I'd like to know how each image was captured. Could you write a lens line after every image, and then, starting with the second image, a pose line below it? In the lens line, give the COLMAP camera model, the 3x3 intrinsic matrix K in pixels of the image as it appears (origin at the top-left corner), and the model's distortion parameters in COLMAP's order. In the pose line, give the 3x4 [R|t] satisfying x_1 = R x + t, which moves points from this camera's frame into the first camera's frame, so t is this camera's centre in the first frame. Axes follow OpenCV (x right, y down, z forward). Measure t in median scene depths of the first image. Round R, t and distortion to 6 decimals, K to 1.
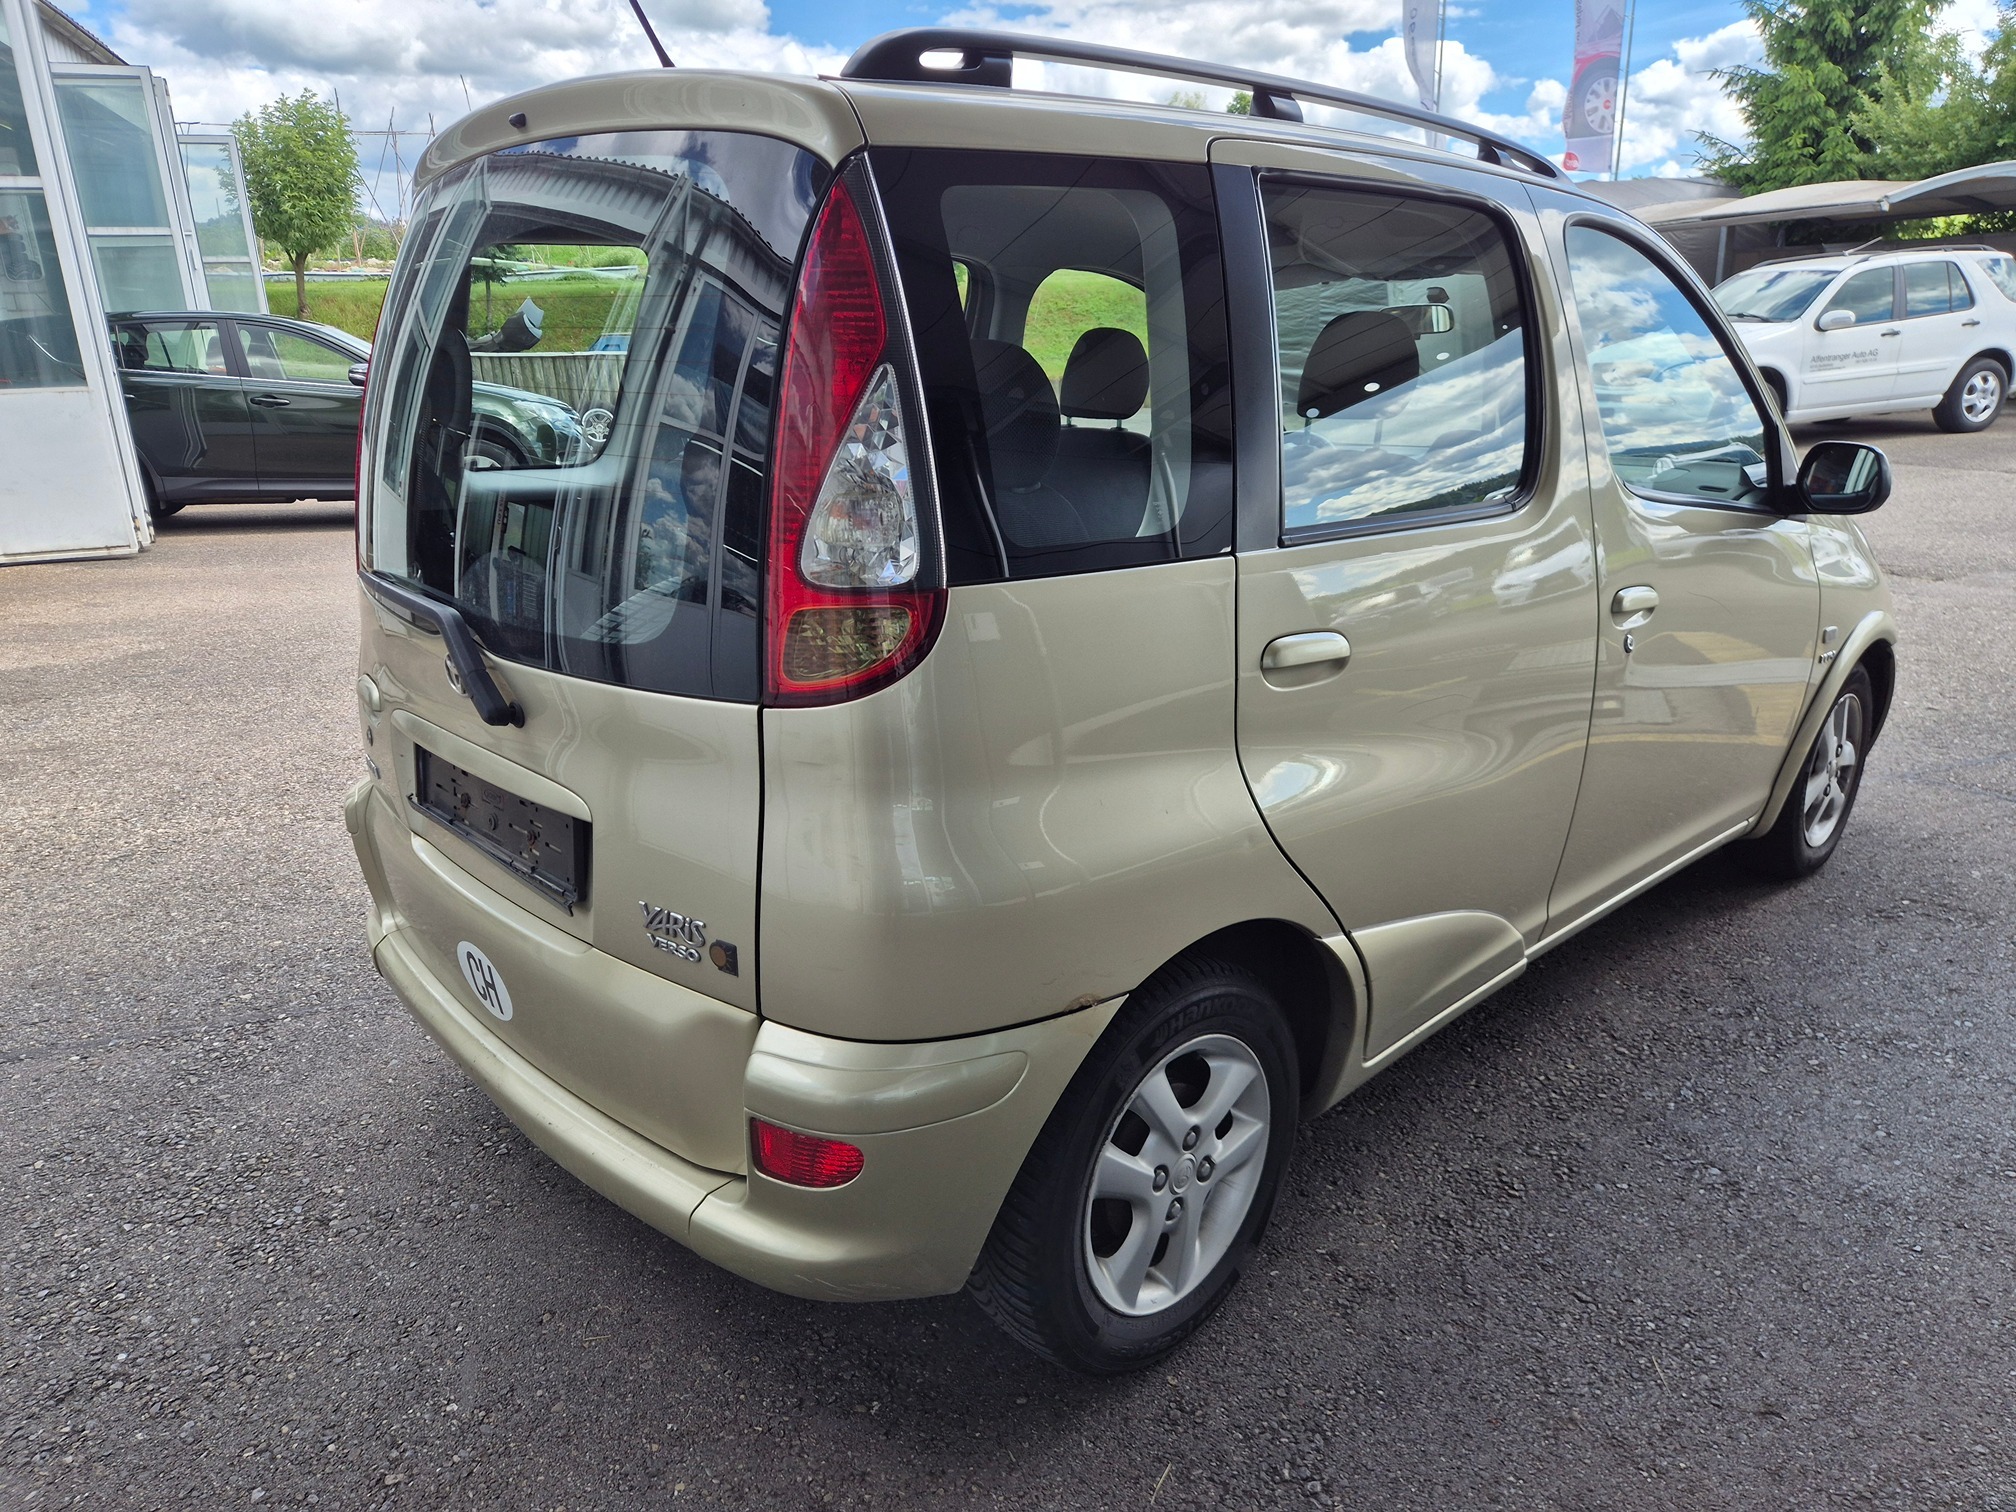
lens RADIAL K [[1360.4, 0, 1010.4], [0, 1360.4, 745.4], [0, 0, 1]] dist [0.048792, -0.031472]
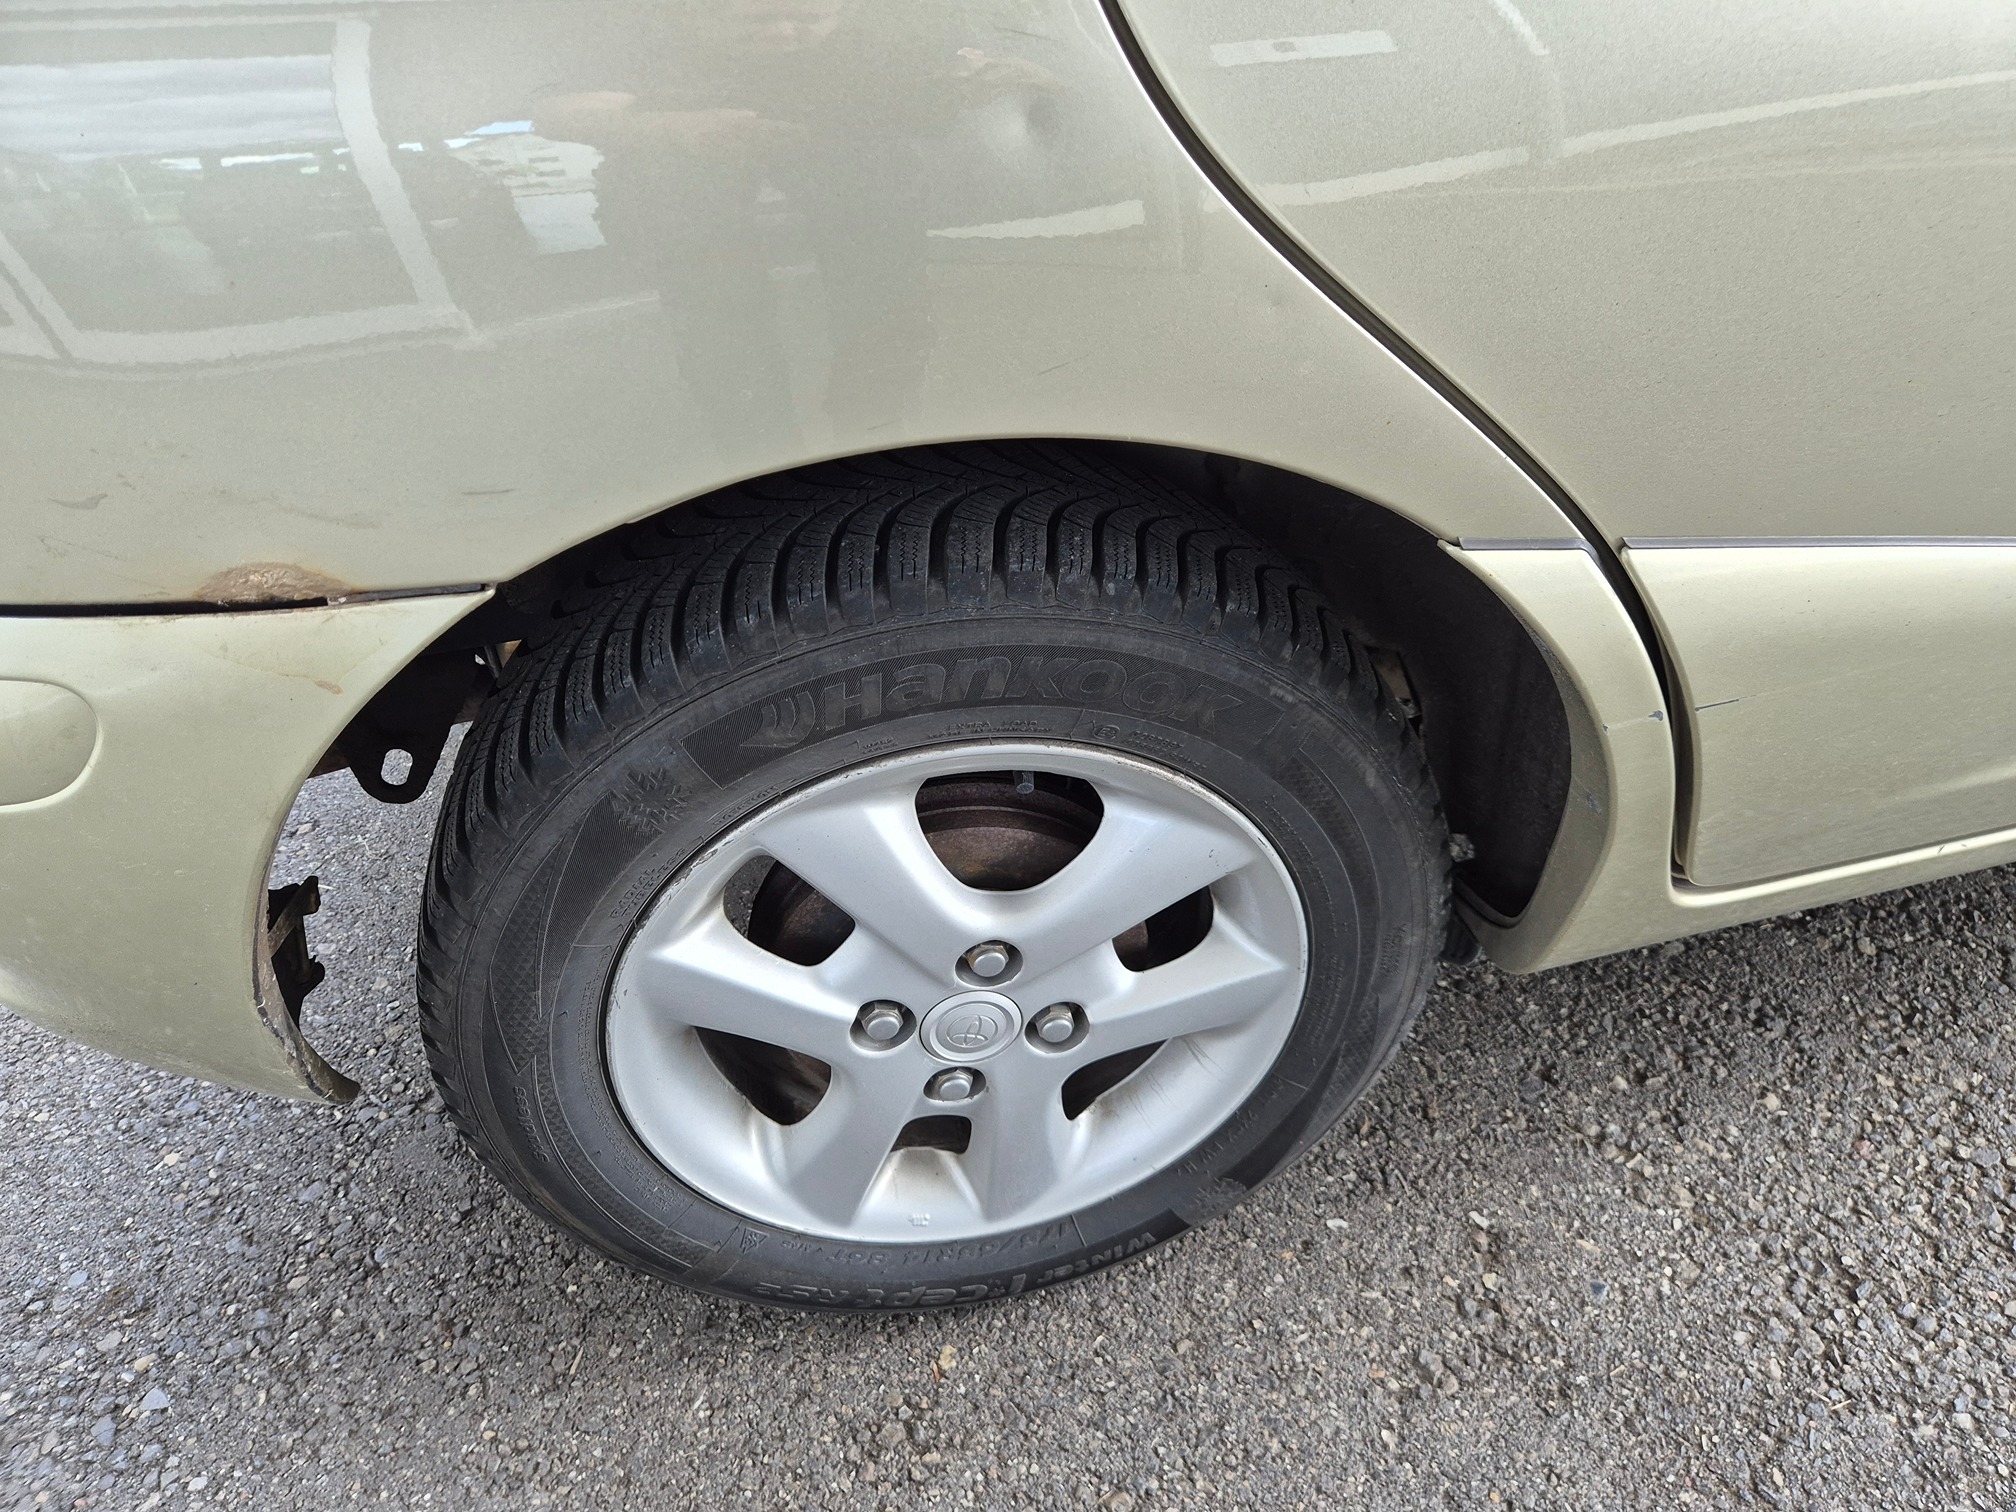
lens RADIAL K [[1360.4, 0, 1018.2], [0, 1360.4, 770.5], [0, 0, 1]] dist [0.048792, -0.031472]
pose [[0.834486, 0.290647, -0.468144, 0.302913], [-0.080783, 0.904929, 0.417826, 0.065016], [0.545076, -0.310852, 0.778629, 0.688358]]
